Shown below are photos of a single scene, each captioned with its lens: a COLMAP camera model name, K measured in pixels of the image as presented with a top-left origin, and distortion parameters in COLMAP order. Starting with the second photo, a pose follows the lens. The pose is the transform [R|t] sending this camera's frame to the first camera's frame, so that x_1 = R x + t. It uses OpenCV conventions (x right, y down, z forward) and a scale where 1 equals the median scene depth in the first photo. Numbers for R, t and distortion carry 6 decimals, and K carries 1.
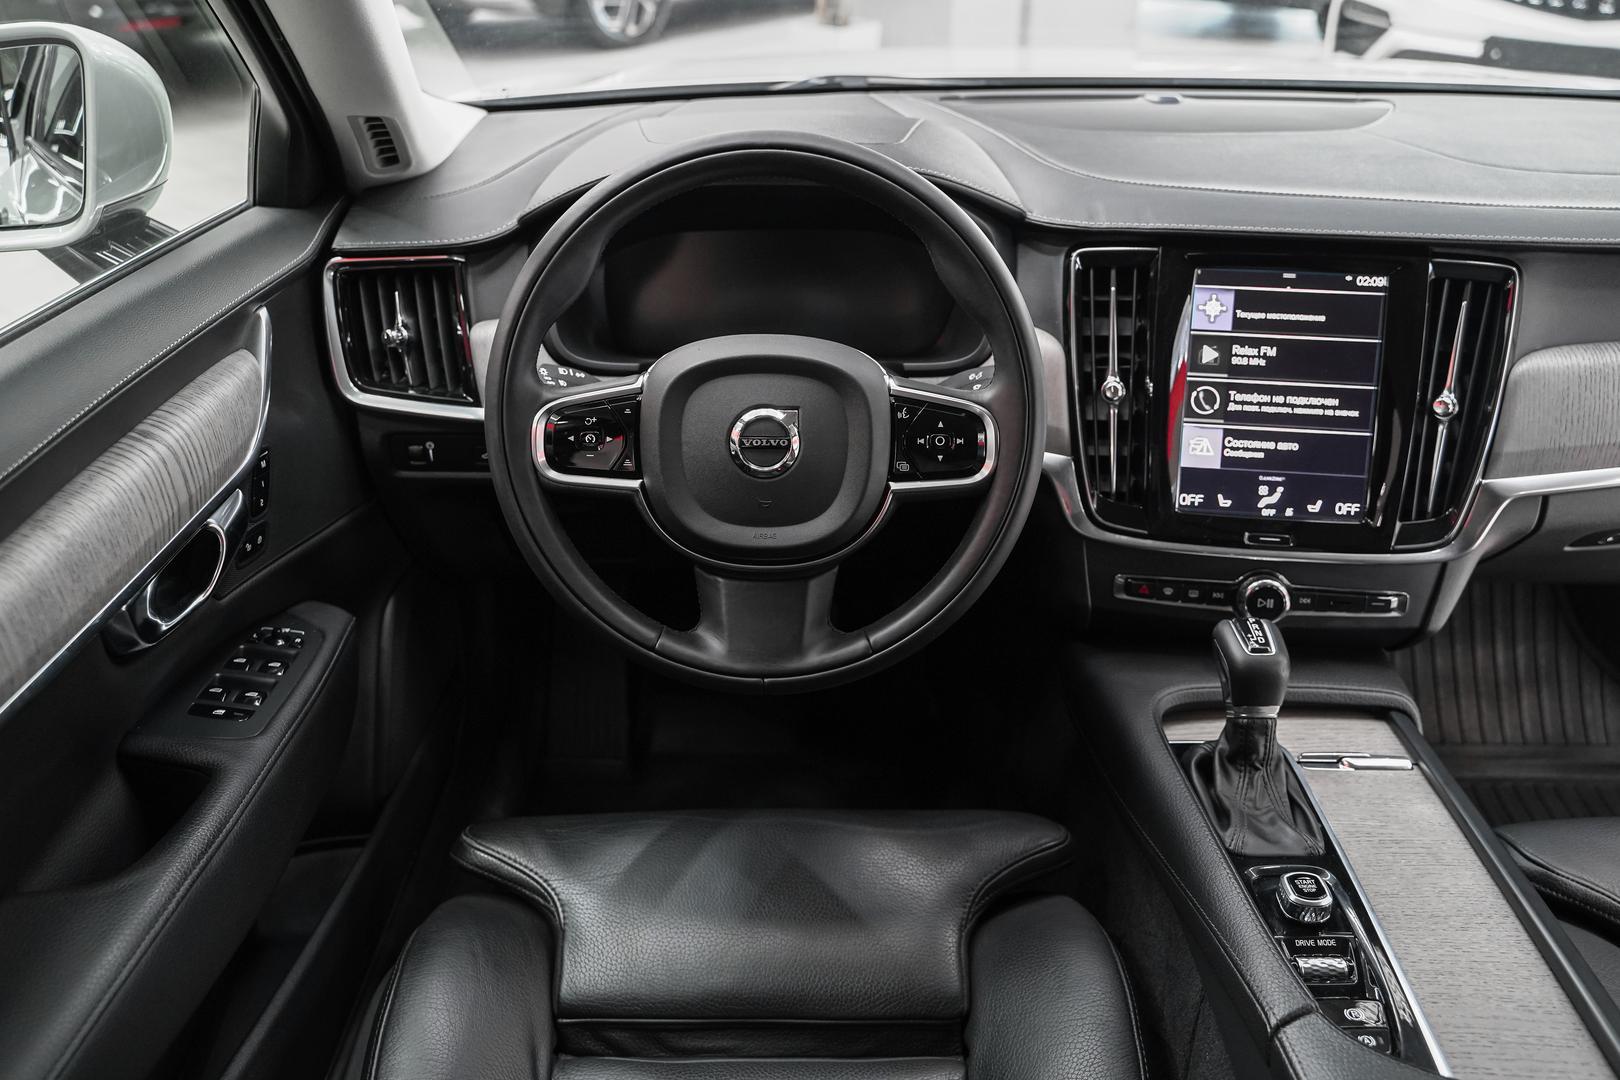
lens RADIAL K [[1319.2, 0, 810.1], [0, 1319.2, 522.8], [0, 0, 1]] dist [-0.009102, 0.004627]
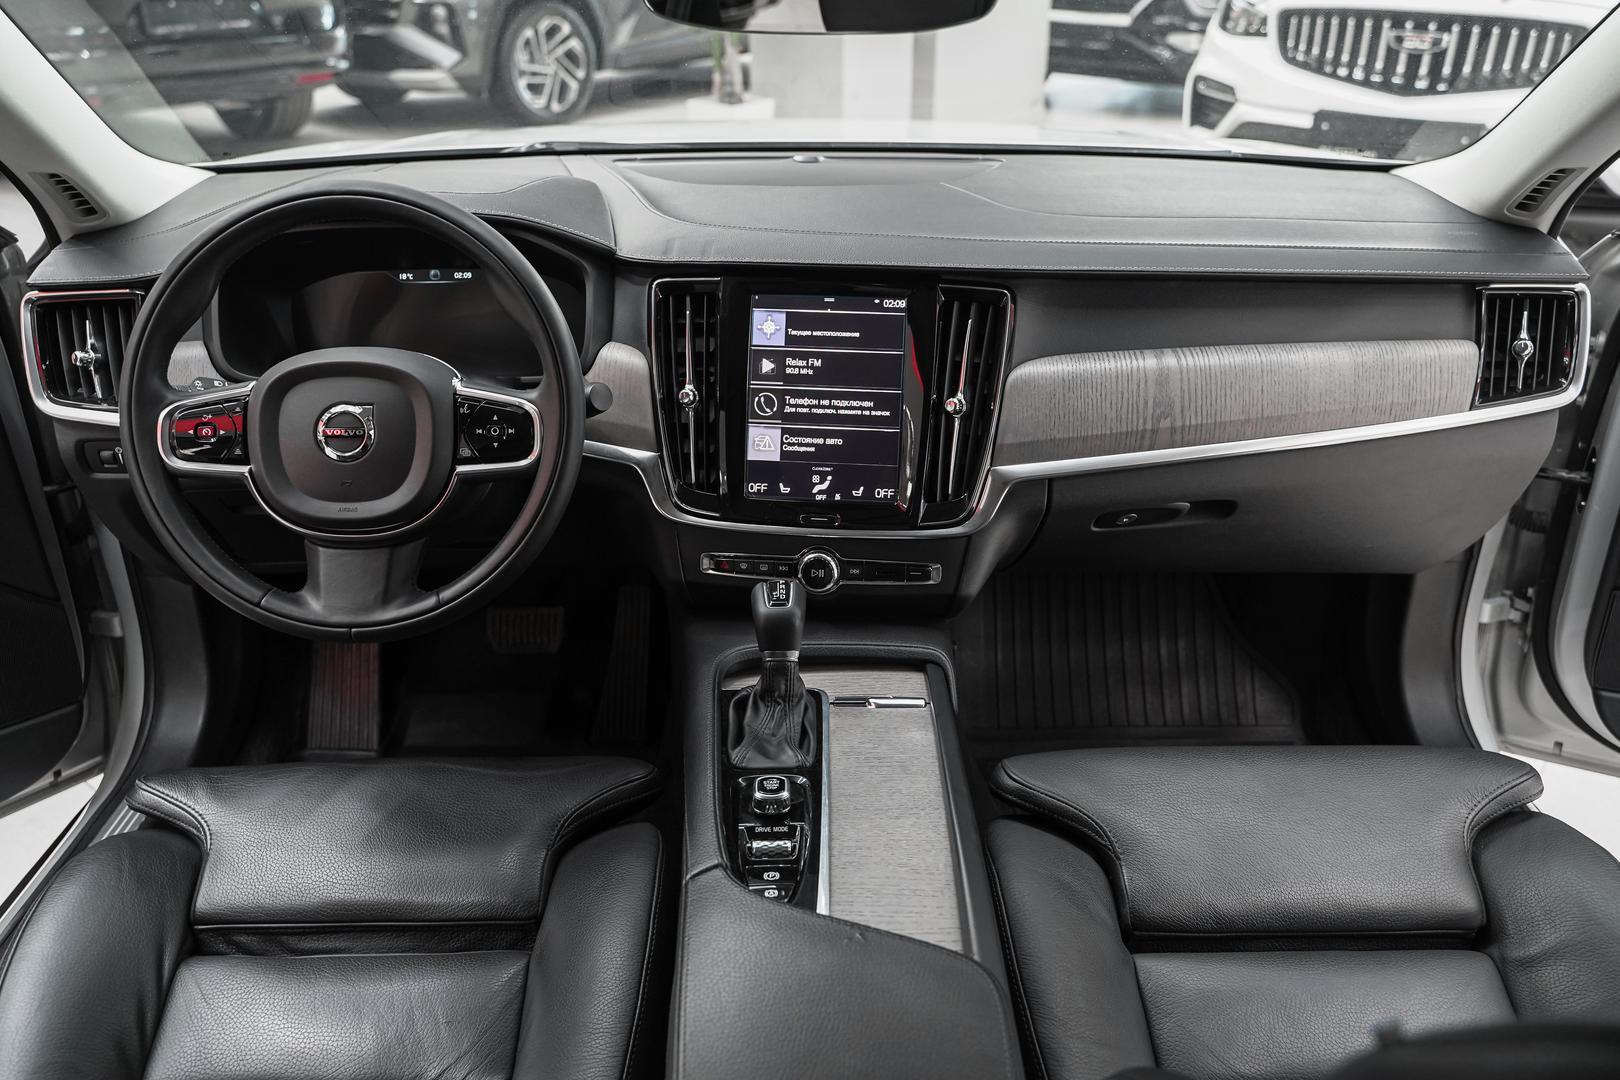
lens RADIAL K [[1316.4, 0, 814.5], [0, 1316.4, 535.4], [0, 0, 1]] dist [-0.010186, -0.003360]
pose [[0.999646, -0.010580, 0.024416, 0.315647], [0.011629, 0.998997, -0.043230, 0.078581], [-0.023934, 0.043499, 0.998767, -0.189083]]
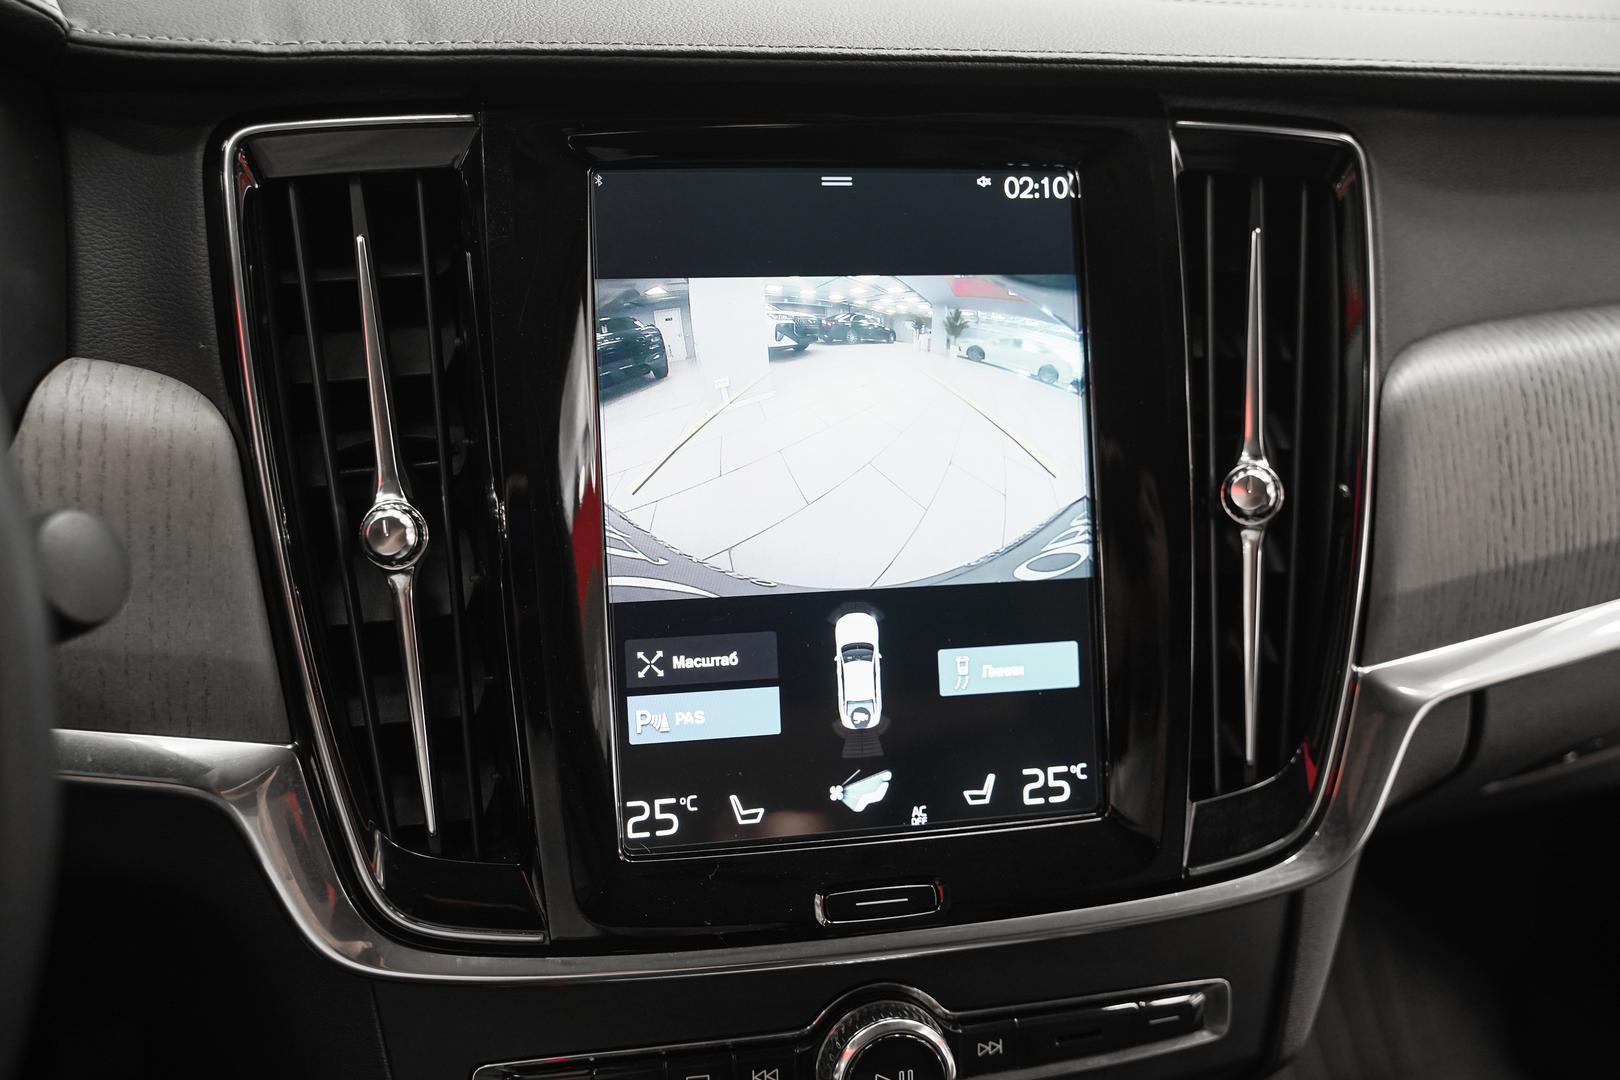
lens RADIAL K [[1714.2, 0, 801.1], [0, 1714.2, 532.8], [0, 0, 1]] dist [0.003566, -0.017515]
pose [[0.933884, -0.094036, 0.344991, 0.177429], [0.131071, 0.987671, -0.085594, -0.049704], [-0.332688, 0.125153, 0.934695, 0.560008]]
